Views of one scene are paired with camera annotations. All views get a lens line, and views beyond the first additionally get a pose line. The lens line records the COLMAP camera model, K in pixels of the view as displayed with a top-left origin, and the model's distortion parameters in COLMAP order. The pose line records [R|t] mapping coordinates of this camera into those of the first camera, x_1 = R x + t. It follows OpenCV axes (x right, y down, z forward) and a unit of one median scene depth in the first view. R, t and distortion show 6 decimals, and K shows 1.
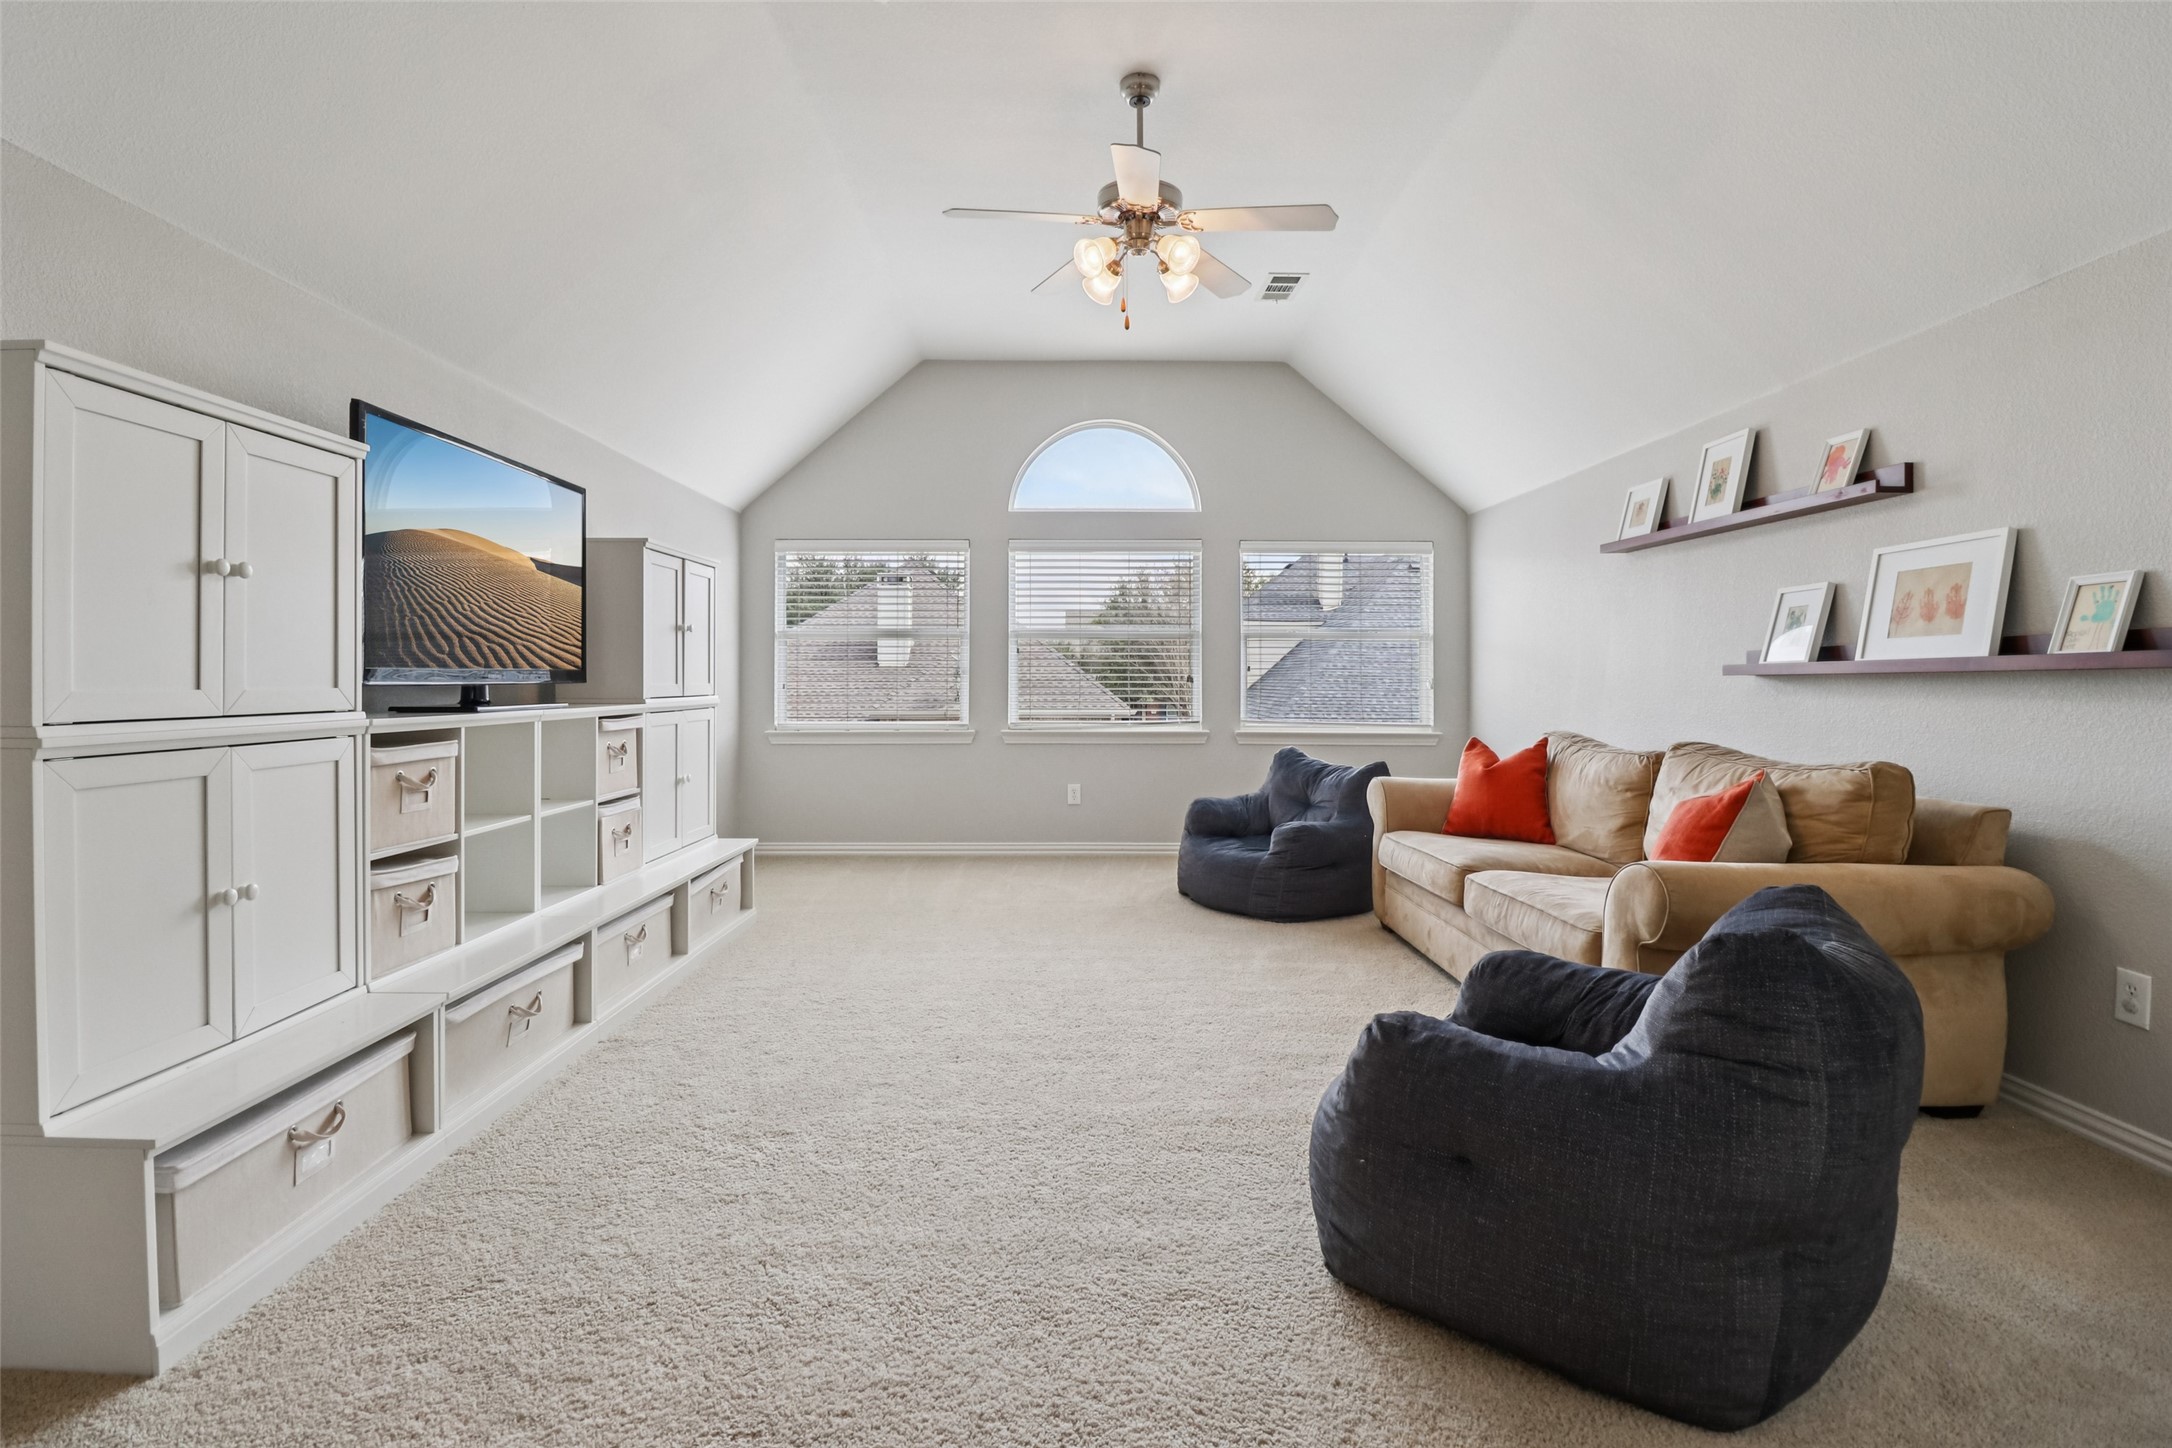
lens RADIAL K [[1004.7, 0, 1076.1], [0, 1004.7, 712.4], [0, 0, 1]] dist [-0.001782, -0.010913]
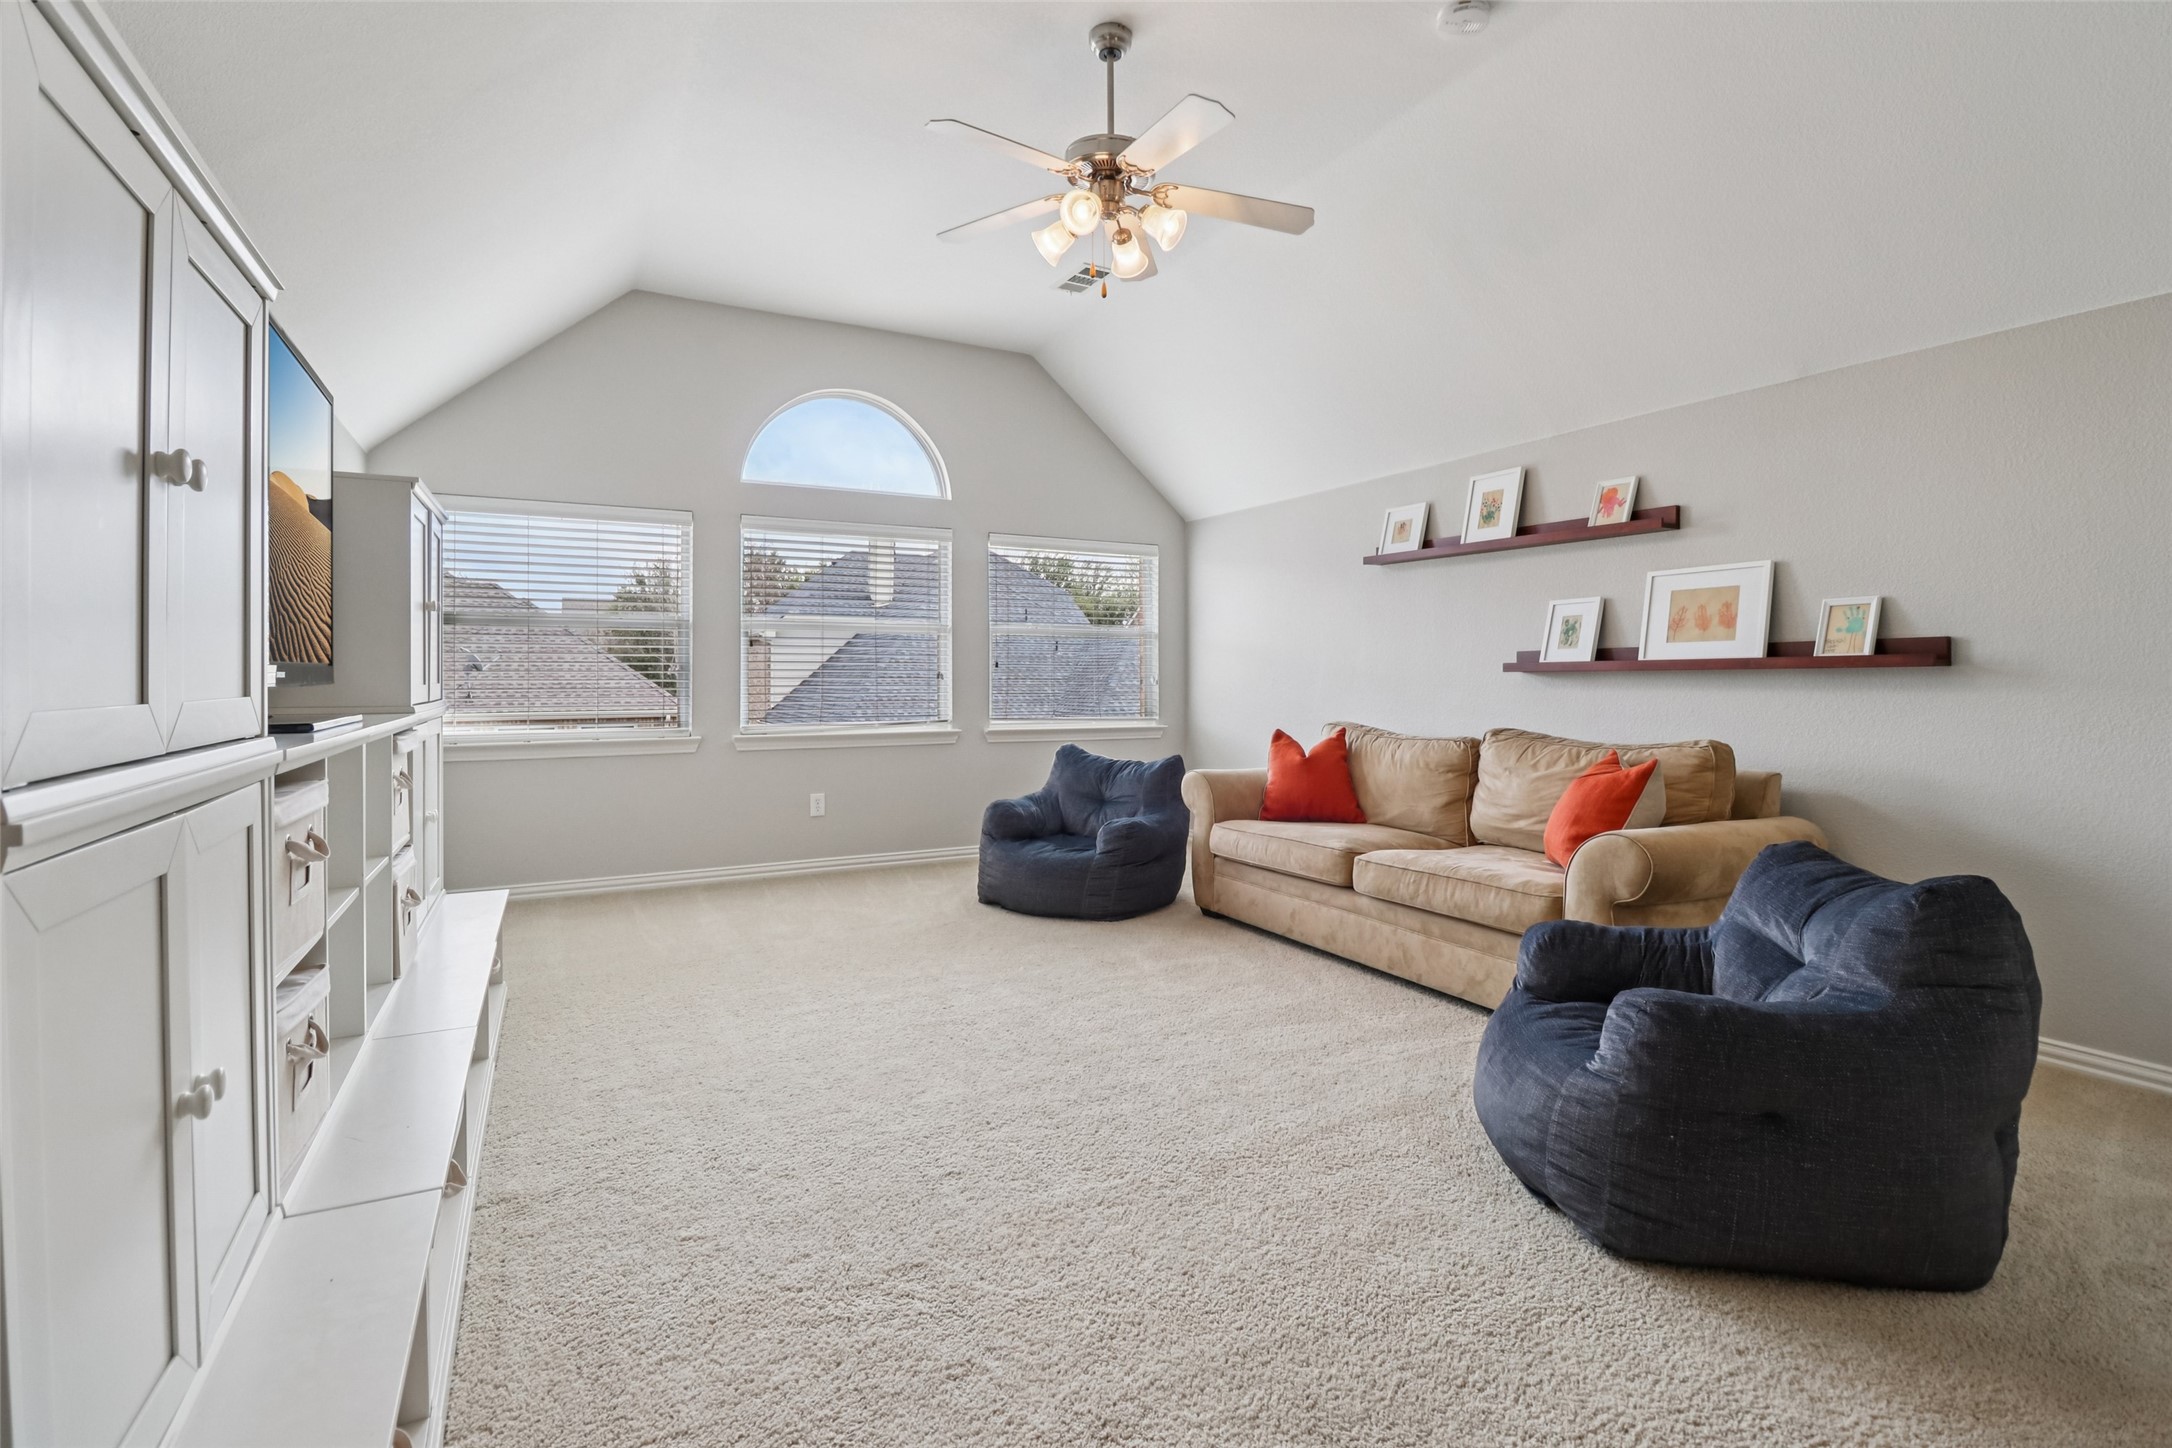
lens RADIAL K [[1004.7, 0, 1074.3], [0, 1004.7, 708.3], [0, 0, 1]] dist [-0.001782, -0.010913]
pose [[0.886920, -0.017365, 0.461597, -0.404843], [0.017241, 0.999841, 0.004487, -0.008741], [-0.461602, 0.003979, 0.887078, 0.195563]]
